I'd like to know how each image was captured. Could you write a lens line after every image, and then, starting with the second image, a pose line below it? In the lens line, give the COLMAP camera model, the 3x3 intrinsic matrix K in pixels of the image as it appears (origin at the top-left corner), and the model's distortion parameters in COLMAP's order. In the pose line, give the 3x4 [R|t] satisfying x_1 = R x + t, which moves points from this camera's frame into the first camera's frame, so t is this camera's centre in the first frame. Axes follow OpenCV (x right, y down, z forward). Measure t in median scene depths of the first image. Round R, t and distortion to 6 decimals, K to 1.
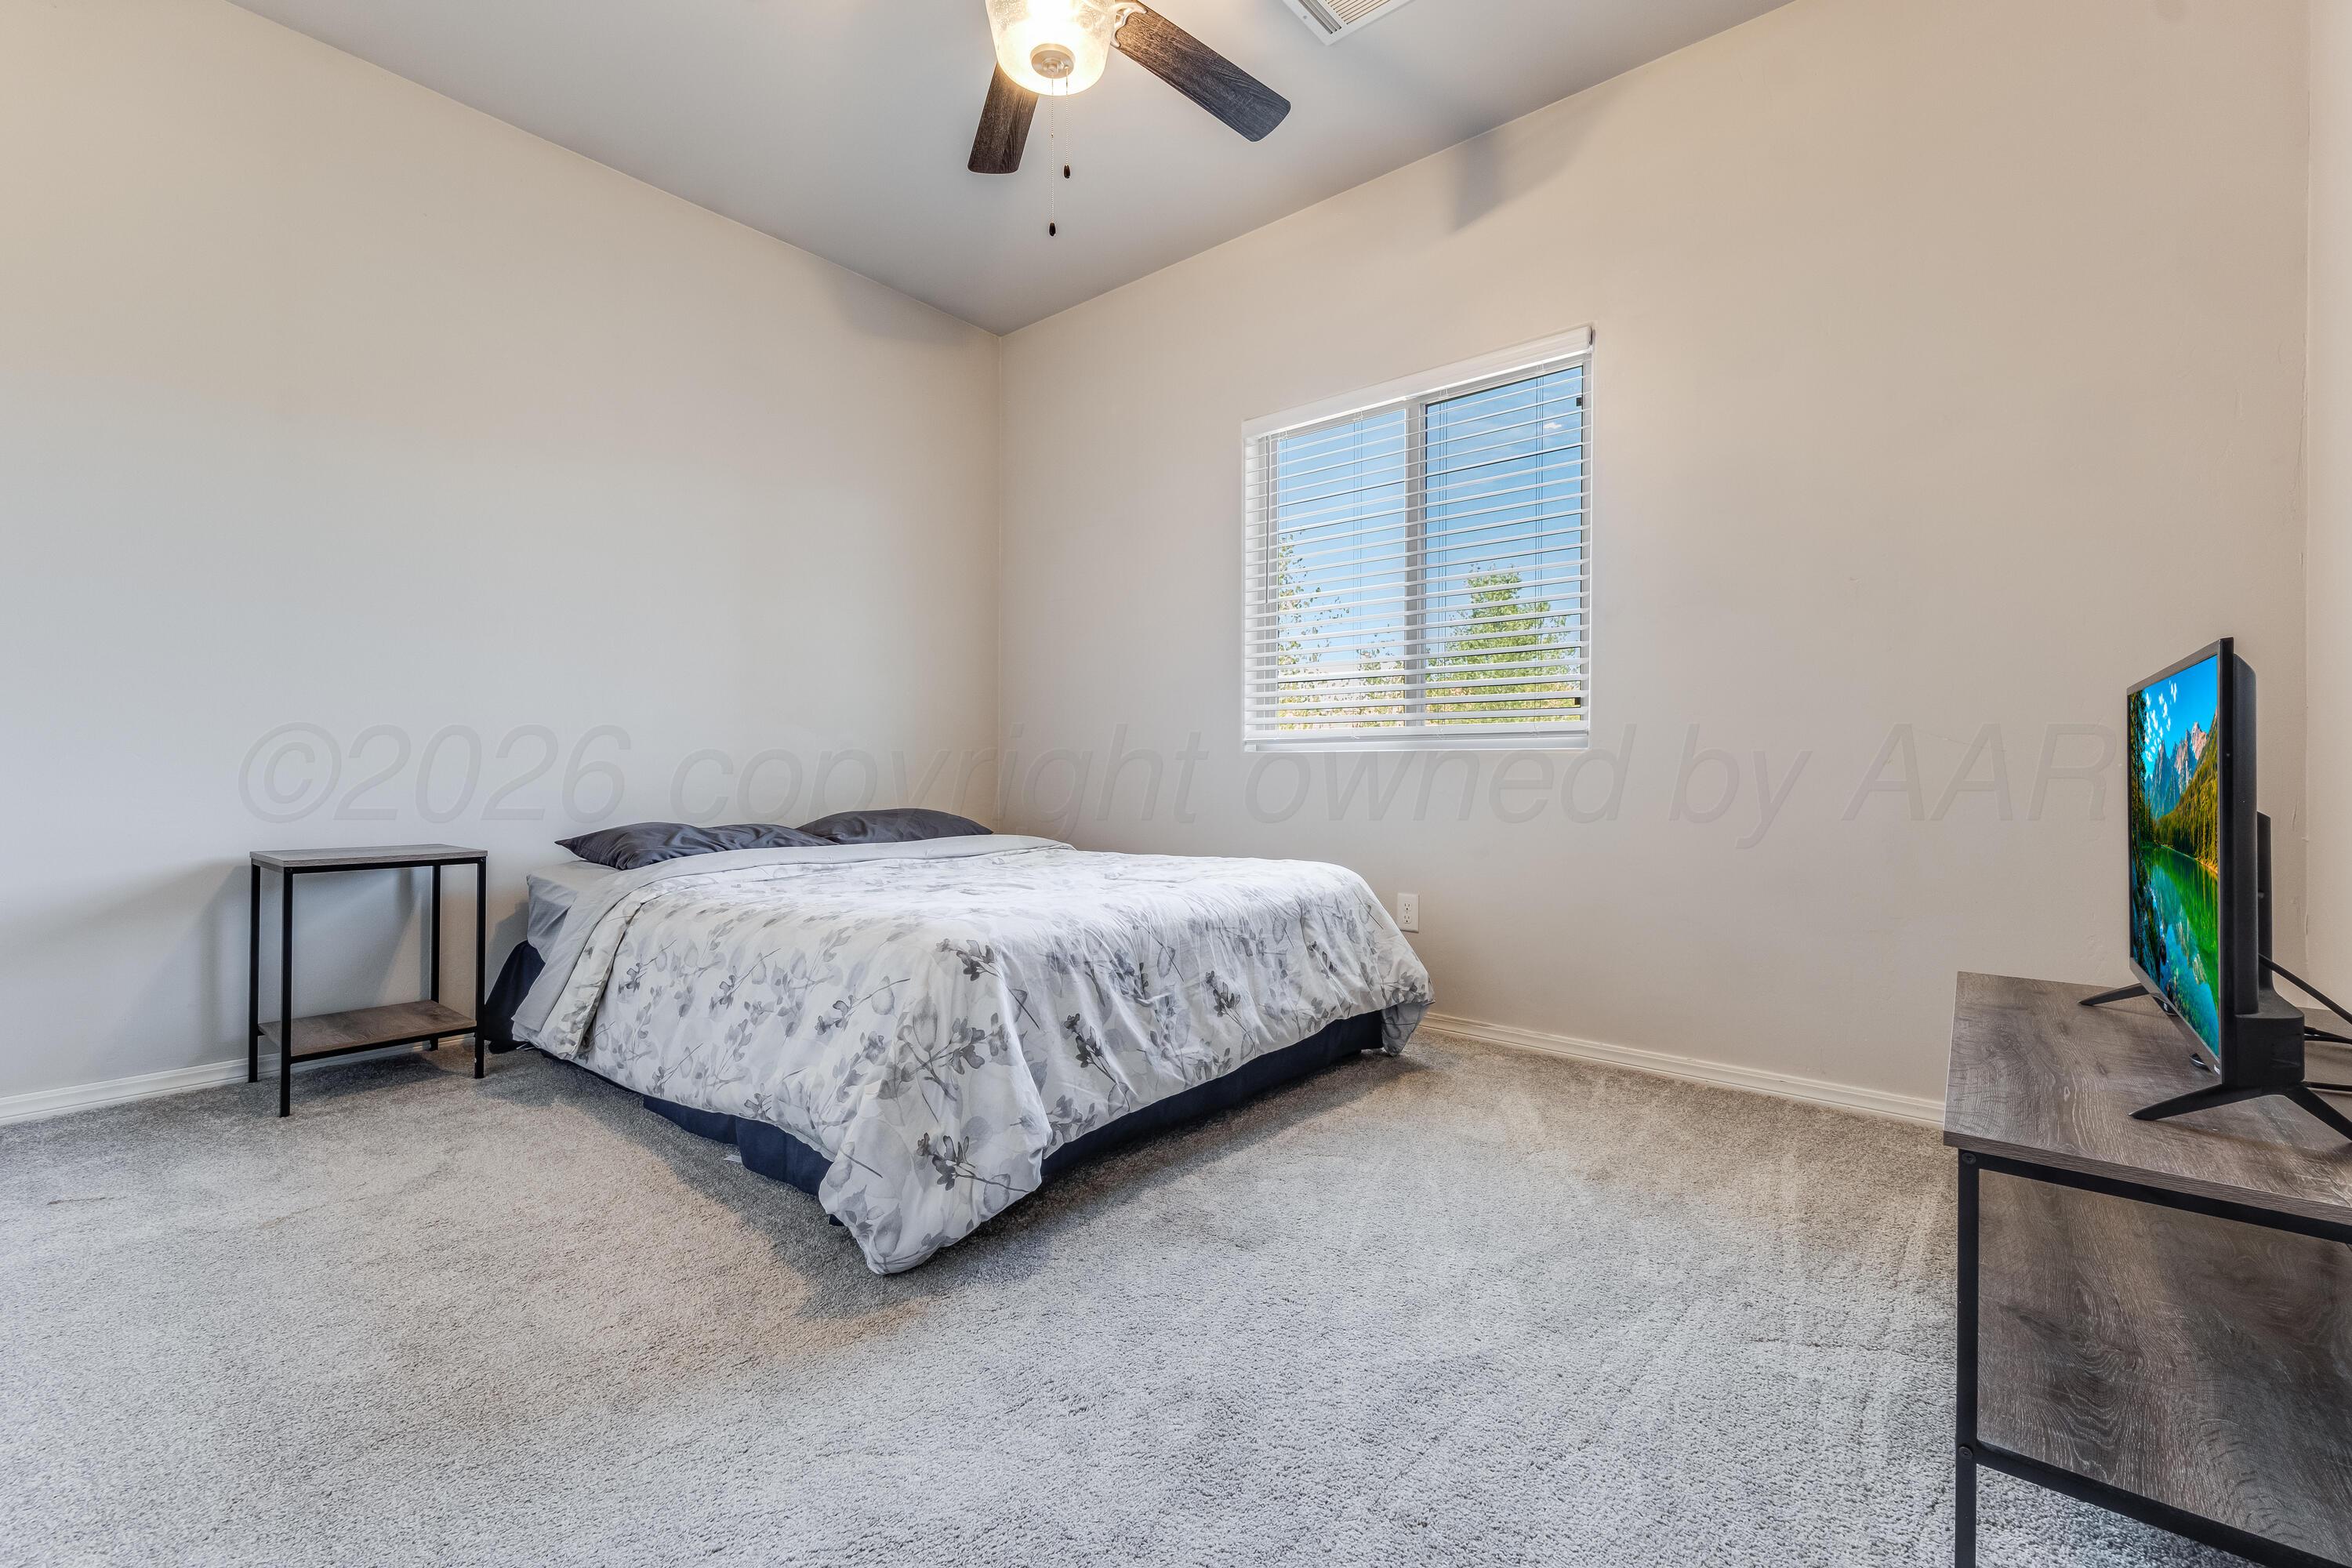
lens RADIAL K [[993.7, 0, 1166.1], [0, 993.7, 785.1], [0, 0, 1]] dist [0.003853, -0.000339]
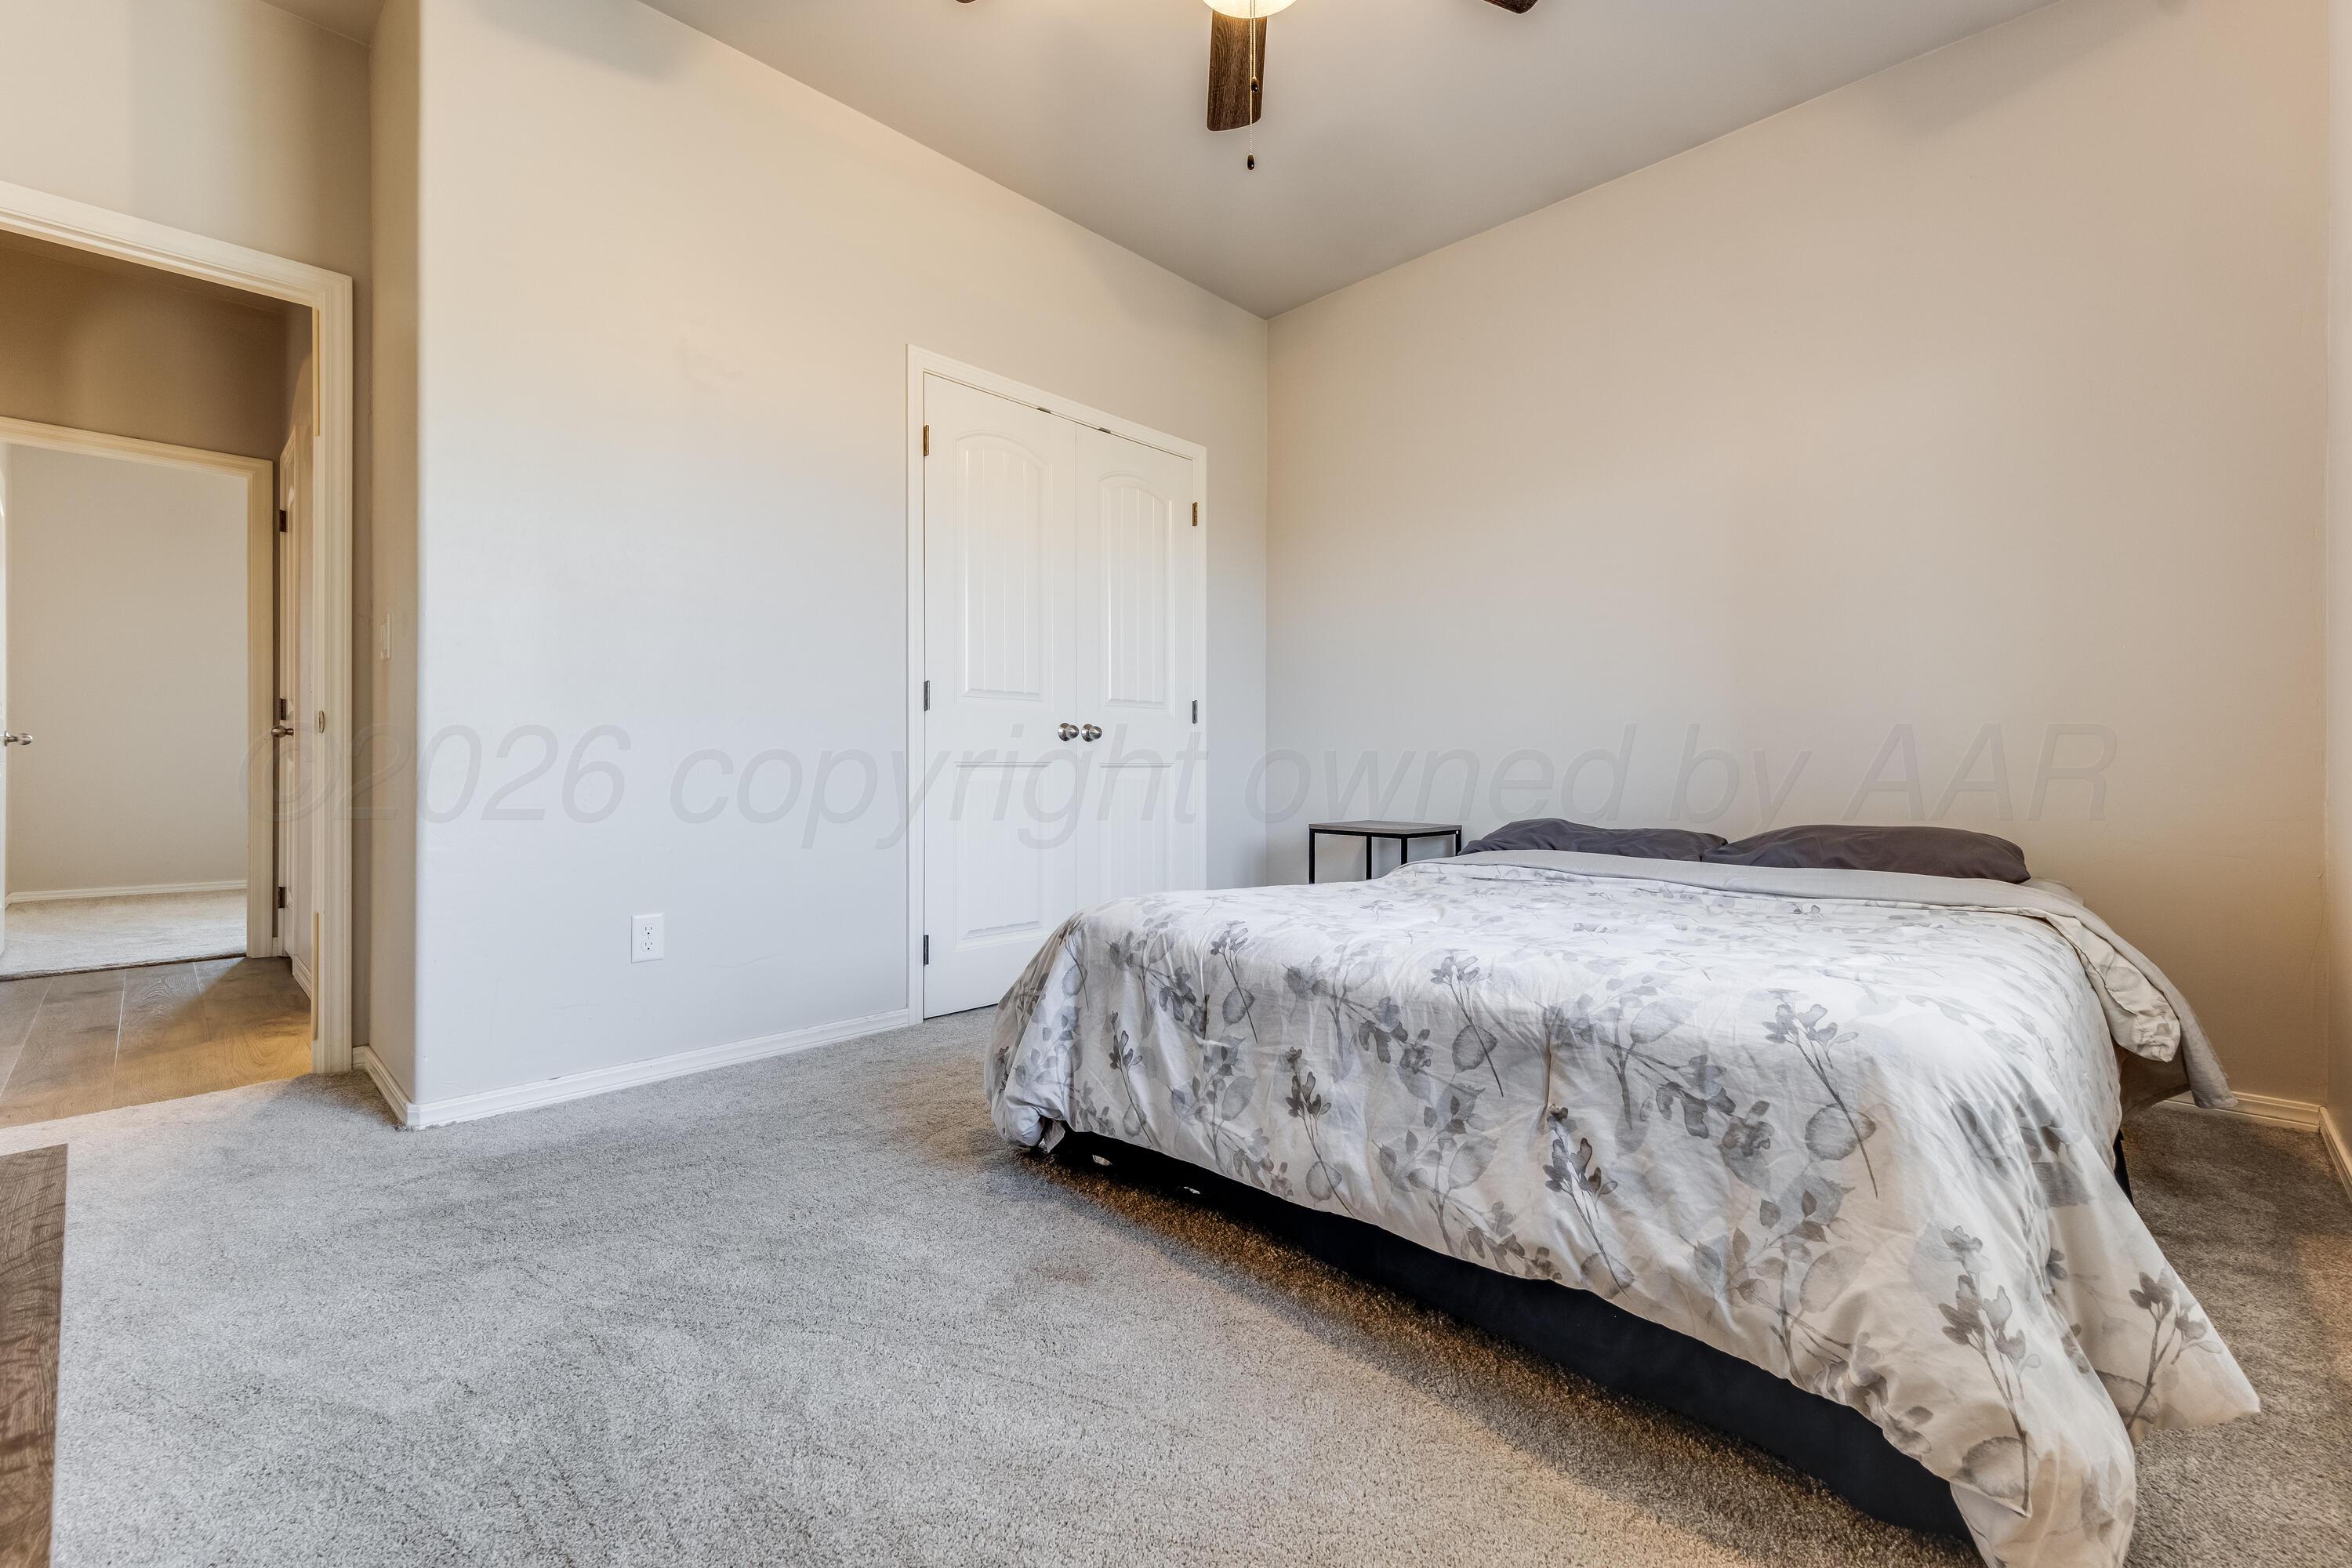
lens RADIAL K [[993.7, 0, 1166.1], [0, 993.7, 785.1], [0, 0, 1]] dist [0.003853, -0.000339]
pose [[-0.081626, 0.011641, -0.996595, 0.757115], [-0.021519, 0.999678, 0.013440, -0.007012], [0.996431, 0.022543, -0.081349, 0.964892]]
